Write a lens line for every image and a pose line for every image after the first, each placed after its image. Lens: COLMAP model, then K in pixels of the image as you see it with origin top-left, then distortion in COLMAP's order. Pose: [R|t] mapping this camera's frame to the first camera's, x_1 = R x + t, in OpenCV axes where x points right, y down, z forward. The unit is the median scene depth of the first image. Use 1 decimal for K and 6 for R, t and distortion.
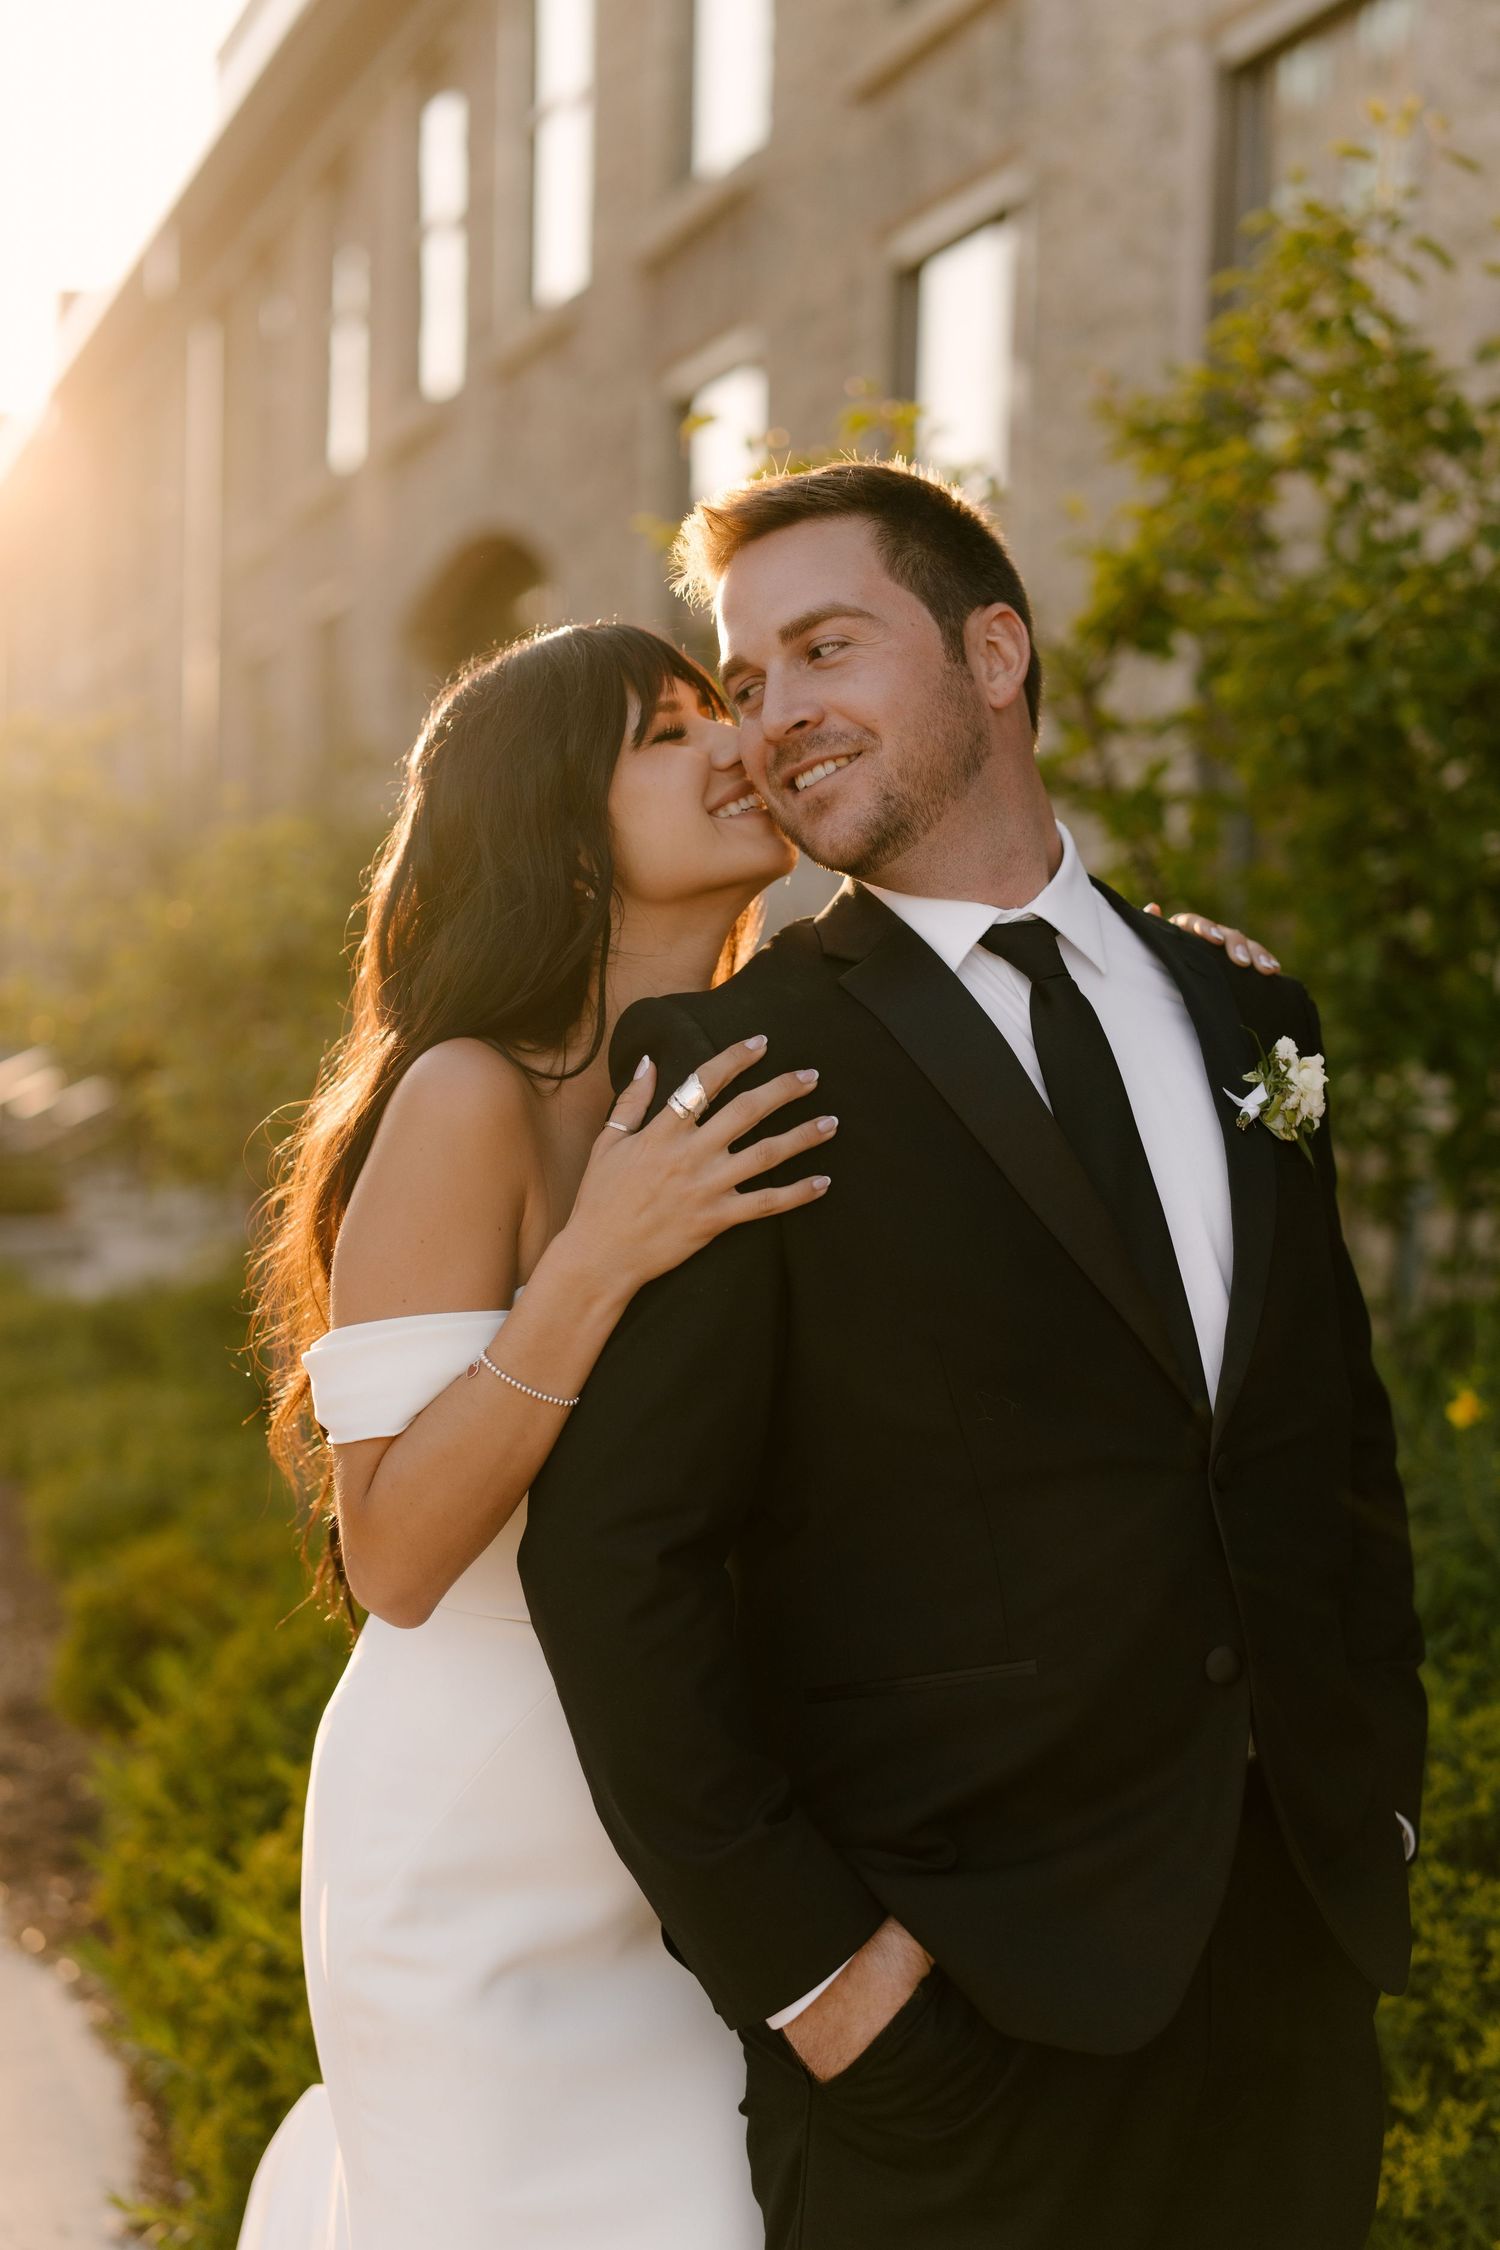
lens RADIAL K [[2788.5, 0, 750.0], [0, 2788.5, 1125.0], [0, 0, 1]] dist [-0.001323, 0.006866]
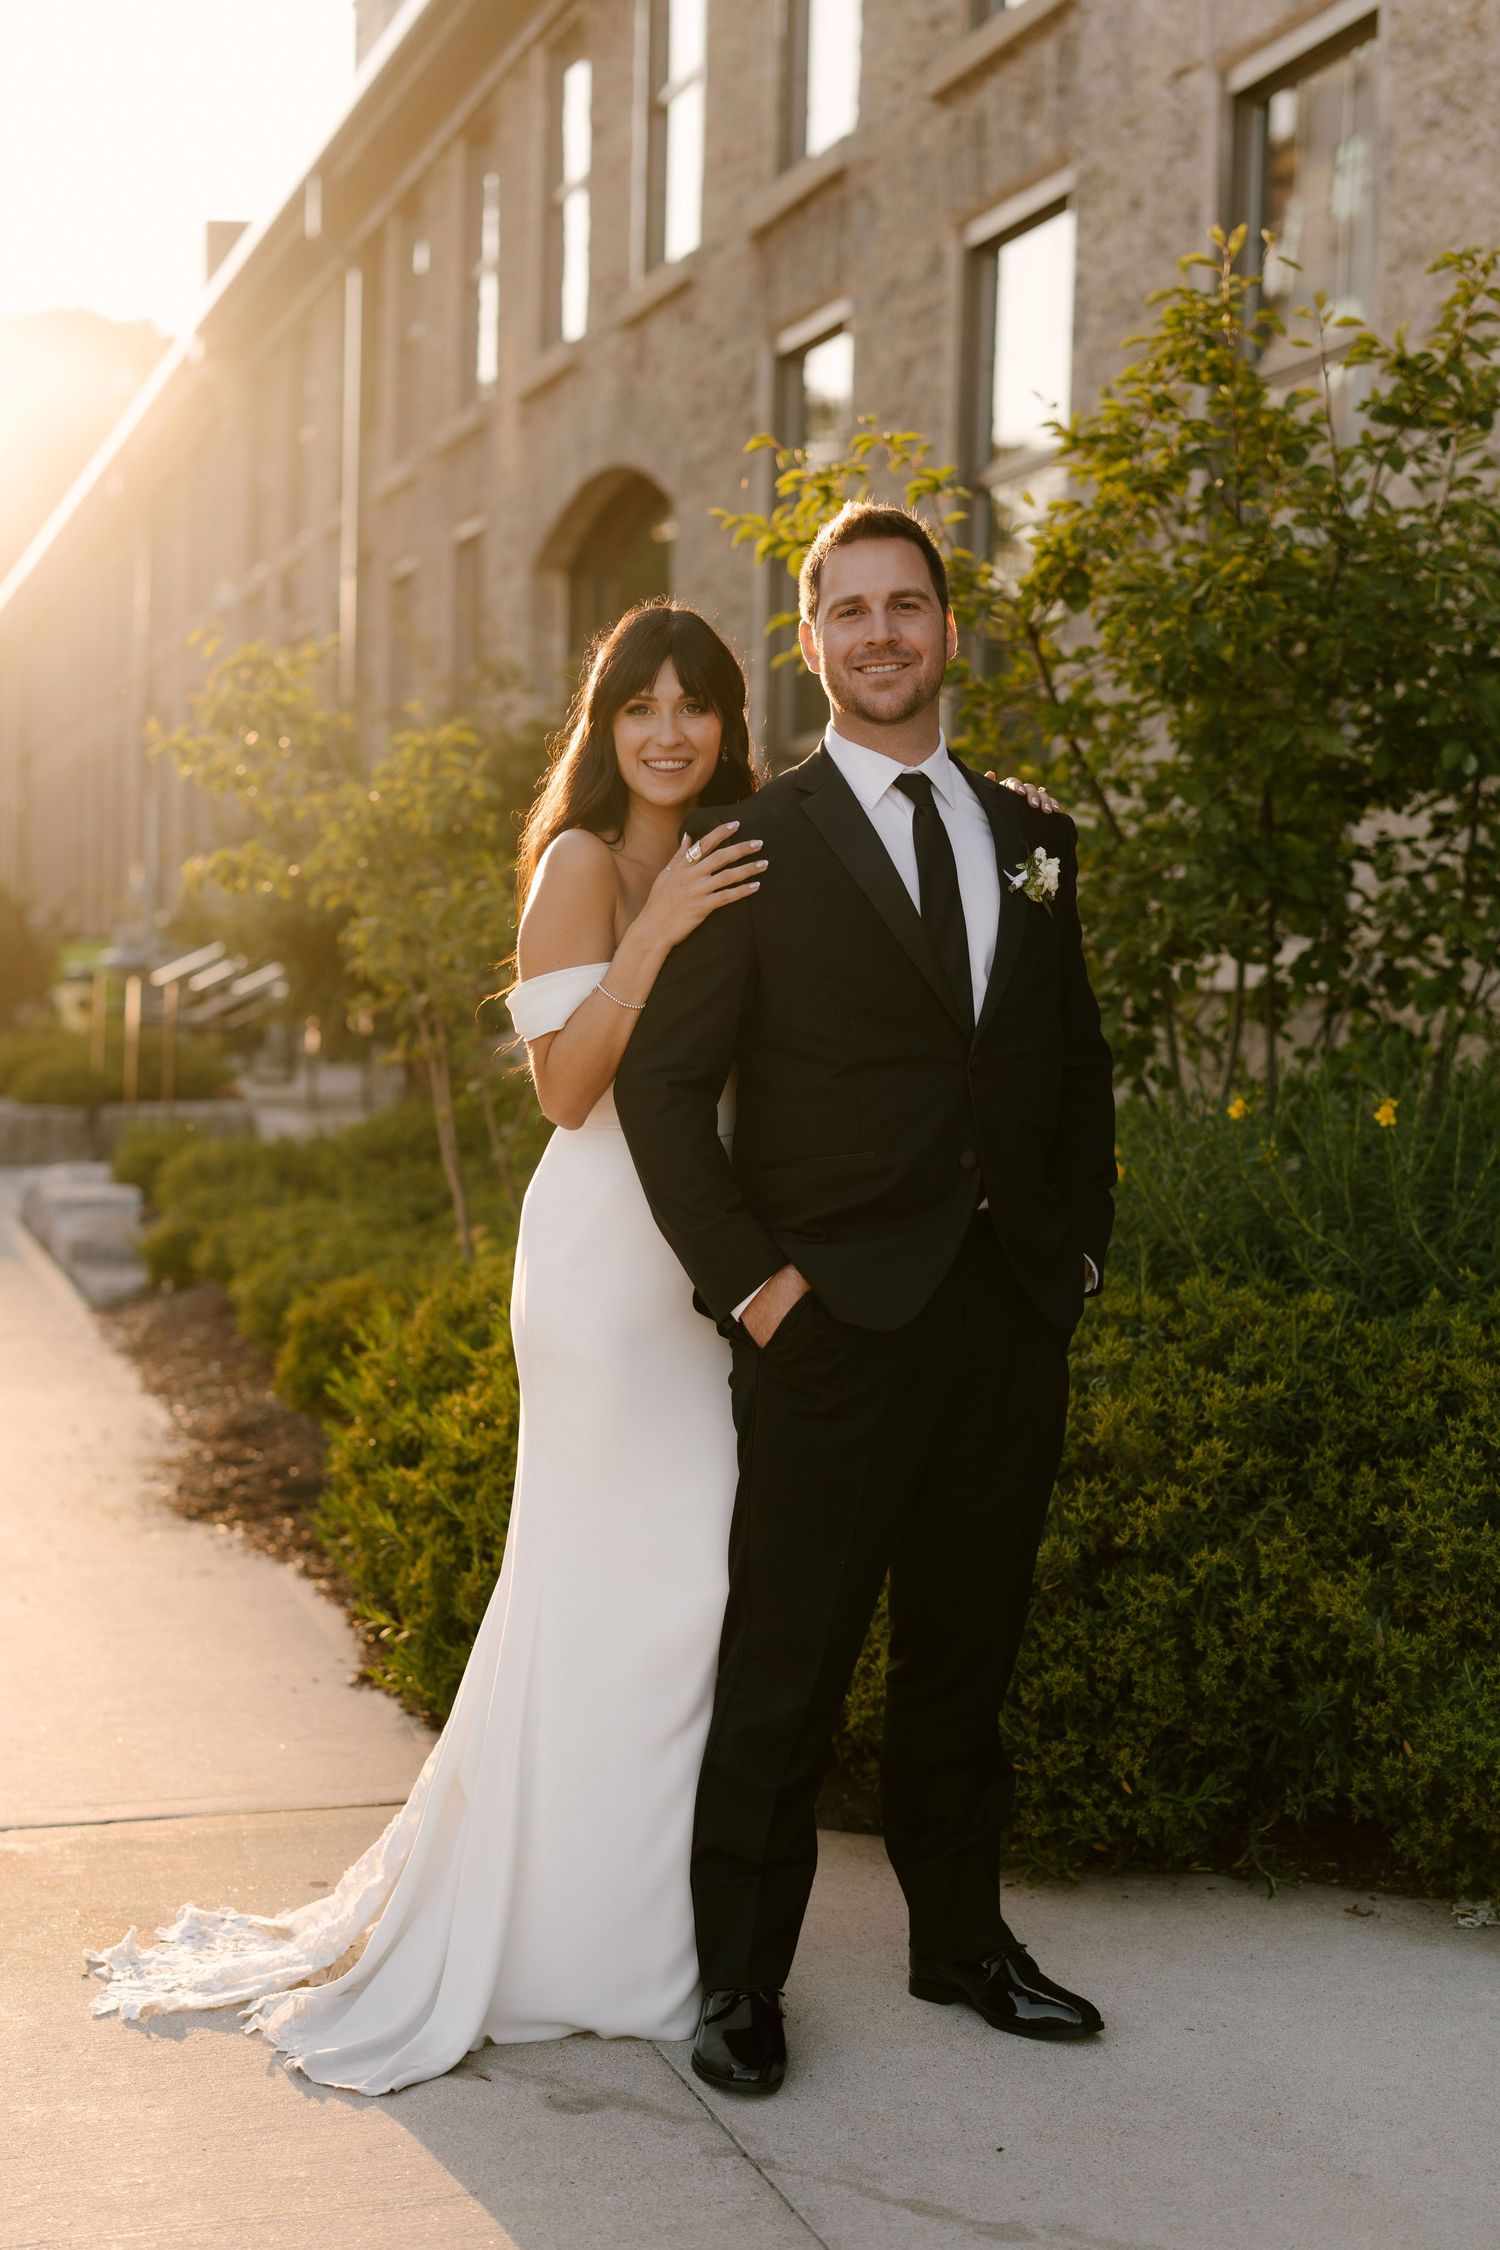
lens RADIAL K [[2788.5, 0, 750.0], [0, 2788.5, 1125.0], [0, 0, 1]] dist [-0.001323, 0.006866]
pose [[0.998944, 0.009731, -0.044893, 0.021601], [-0.008381, 0.999510, 0.030172, 0.025666], [0.045164, -0.029764, 0.998536, -0.206517]]
